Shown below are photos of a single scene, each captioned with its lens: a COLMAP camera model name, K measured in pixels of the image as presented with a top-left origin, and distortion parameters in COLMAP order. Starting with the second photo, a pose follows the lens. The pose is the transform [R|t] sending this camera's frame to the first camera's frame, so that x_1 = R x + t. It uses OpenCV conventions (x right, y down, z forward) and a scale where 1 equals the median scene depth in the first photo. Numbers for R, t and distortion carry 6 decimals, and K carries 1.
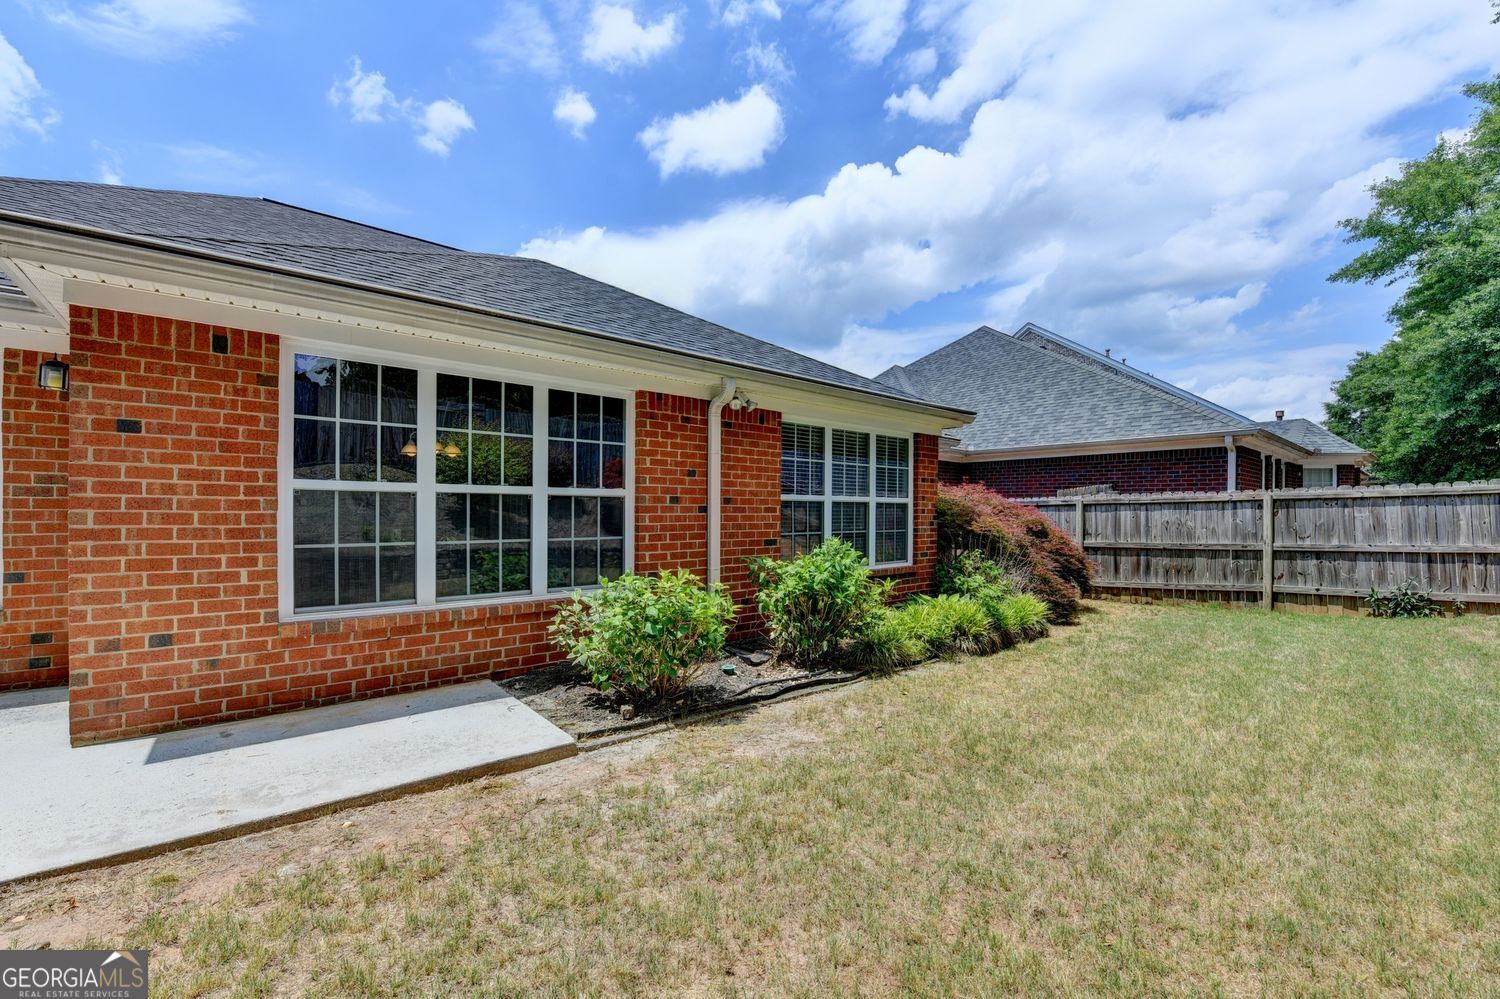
lens RADIAL K [[616.7, 0, 745.0], [0, 616.7, 510.6], [0, 0, 1]] dist [-0.019217, -0.002119]
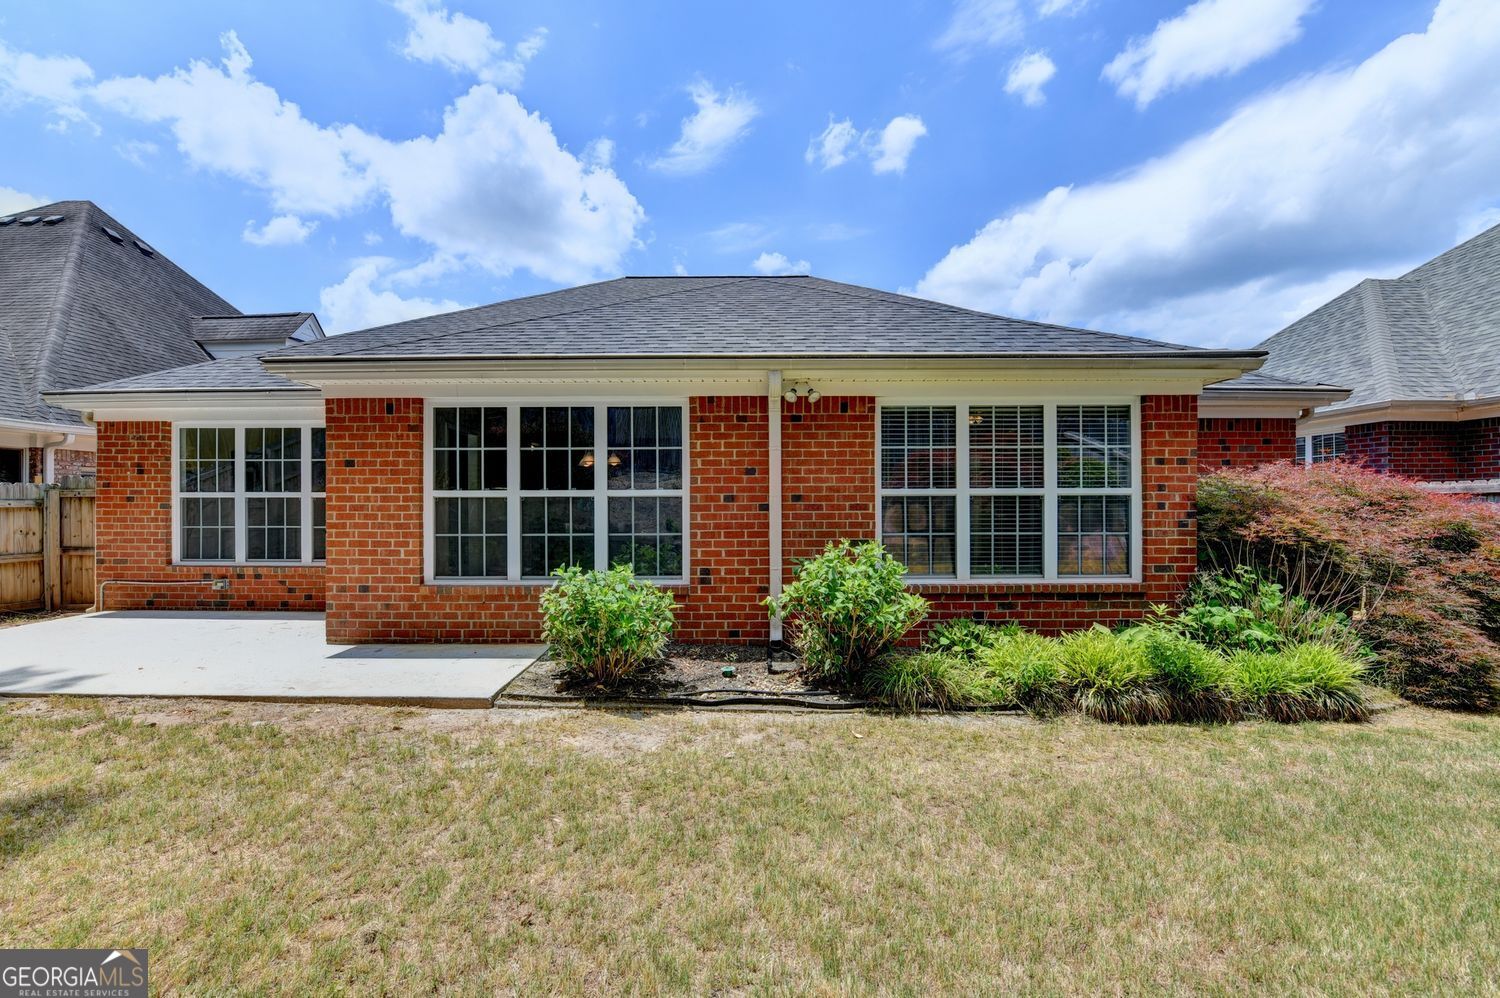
lens RADIAL K [[621.6, 0, 742.3], [0, 621.6, 496.2], [0, 0, 1]] dist [-0.015158, -0.001390]
pose [[0.749092, -0.013662, -0.662325, 0.674645], [0.008769, 0.999904, -0.010707, -0.011336], [0.662408, 0.002212, 0.749140, 0.281099]]
